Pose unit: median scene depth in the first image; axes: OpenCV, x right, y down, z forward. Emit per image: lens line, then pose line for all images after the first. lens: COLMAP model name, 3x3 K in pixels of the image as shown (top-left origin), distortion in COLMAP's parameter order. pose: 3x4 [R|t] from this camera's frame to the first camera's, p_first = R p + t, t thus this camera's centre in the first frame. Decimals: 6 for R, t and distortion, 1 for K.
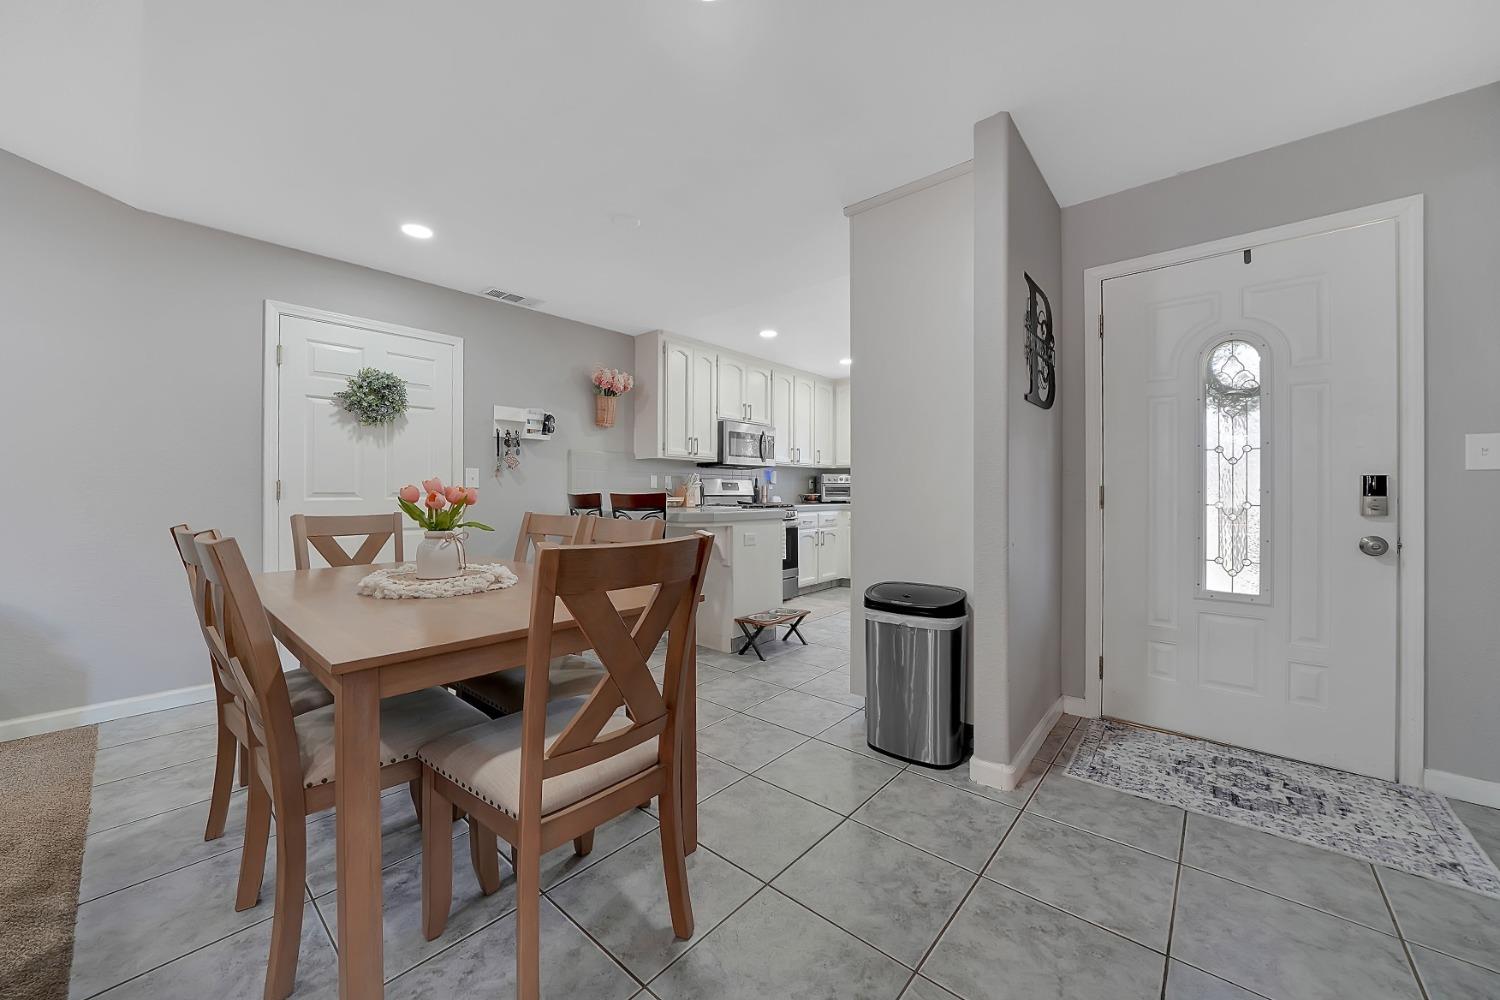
lens RADIAL K [[545.0, 0, 761.4], [0, 545.0, 494.6], [0, 0, 1]] dist [-0.019986, 0.000796]
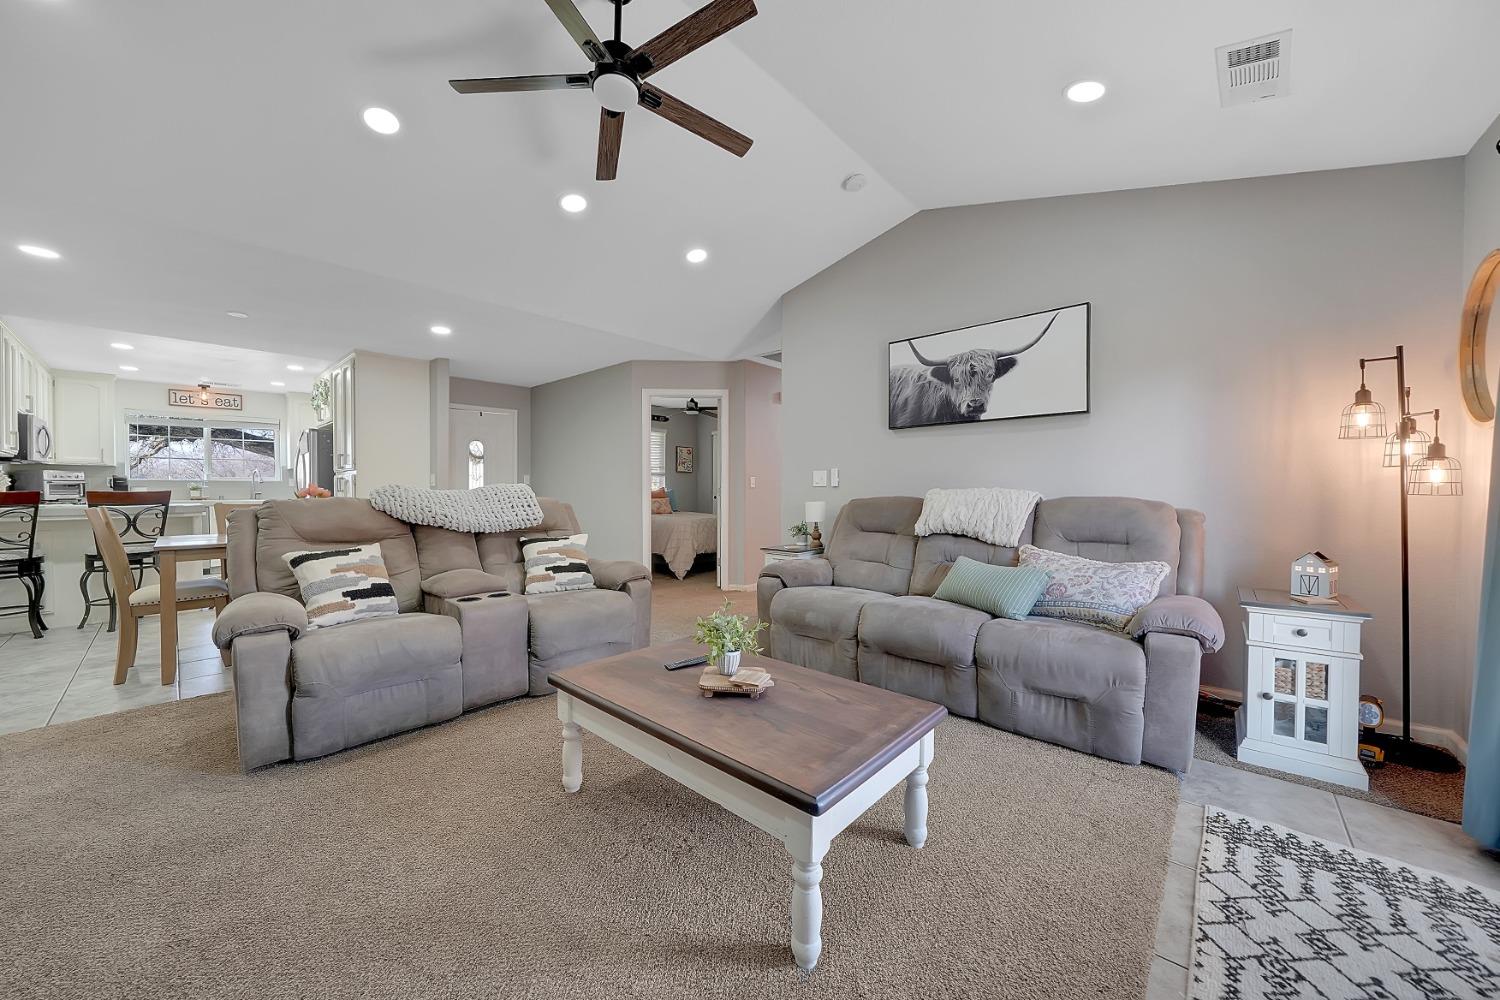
lens RADIAL K [[545.0, 0, 747.4], [0, 545.0, 502.3], [0, 0, 1]] dist [-0.019986, 0.000796]
pose [[0.027335, -0.021338, 0.999399, -1.108921], [0.003448, 0.999768, 0.021251, 0.002110], [-0.999620, 0.002865, 0.027402, -0.312703]]
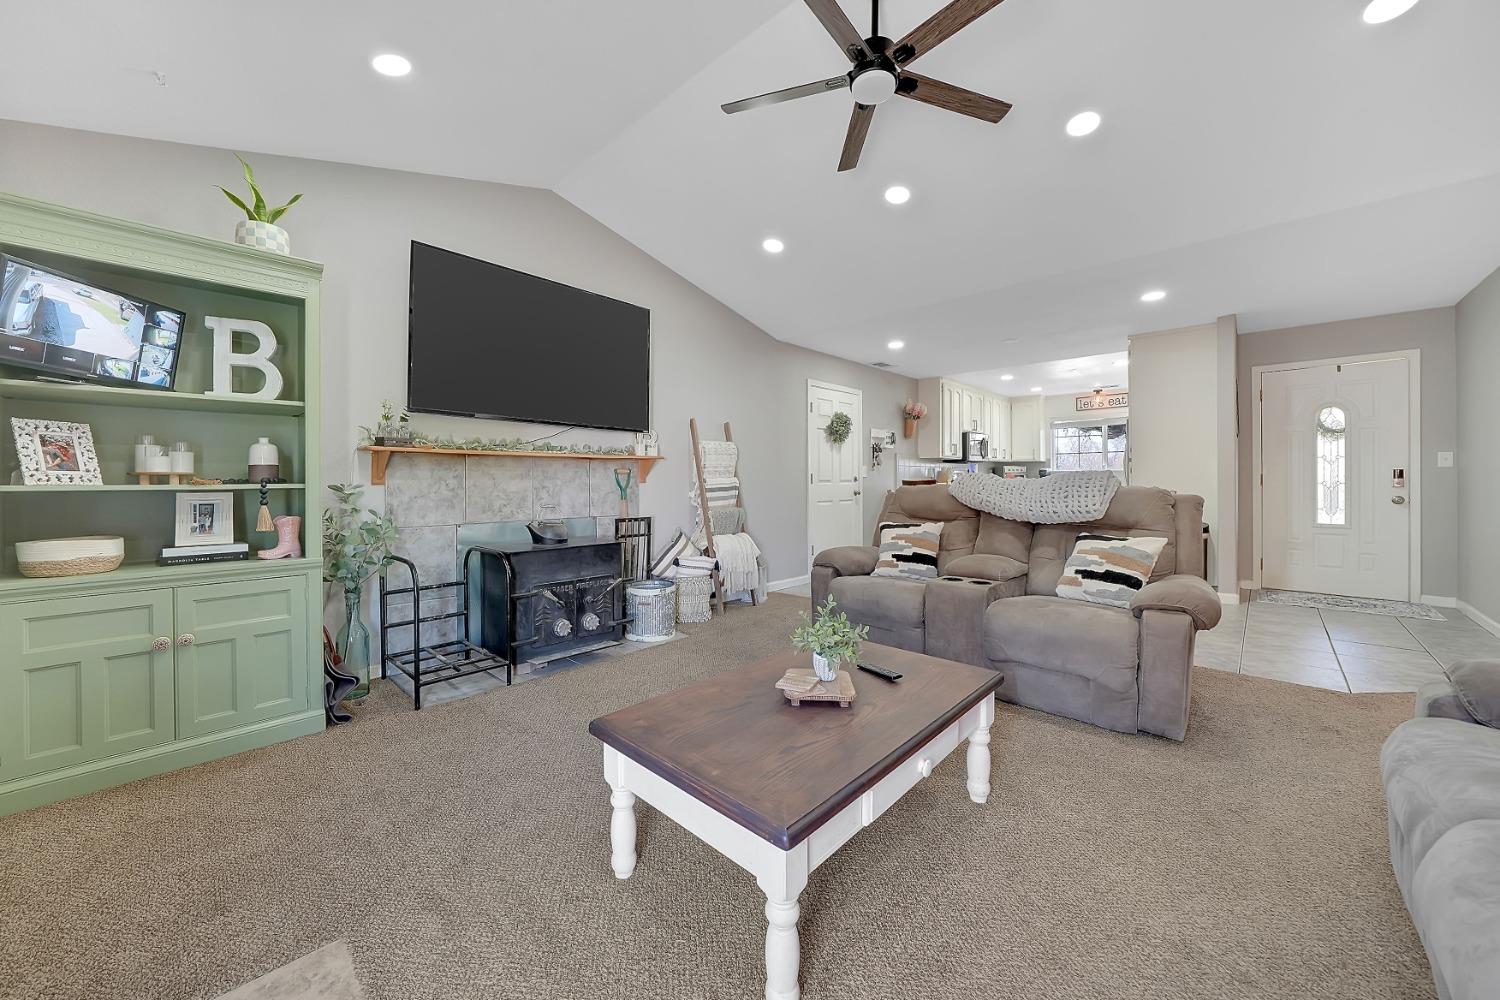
lens RADIAL K [[566.3, 0, 743.0], [0, 566.3, 484.8], [0, 0, 1]] dist [-0.023116, 0.001382]
pose [[0.998766, -0.005325, -0.049385, -0.718633], [0.005462, 0.999982, 0.002630, 0.004543], [0.049370, -0.002897, 0.998776, -0.697783]]
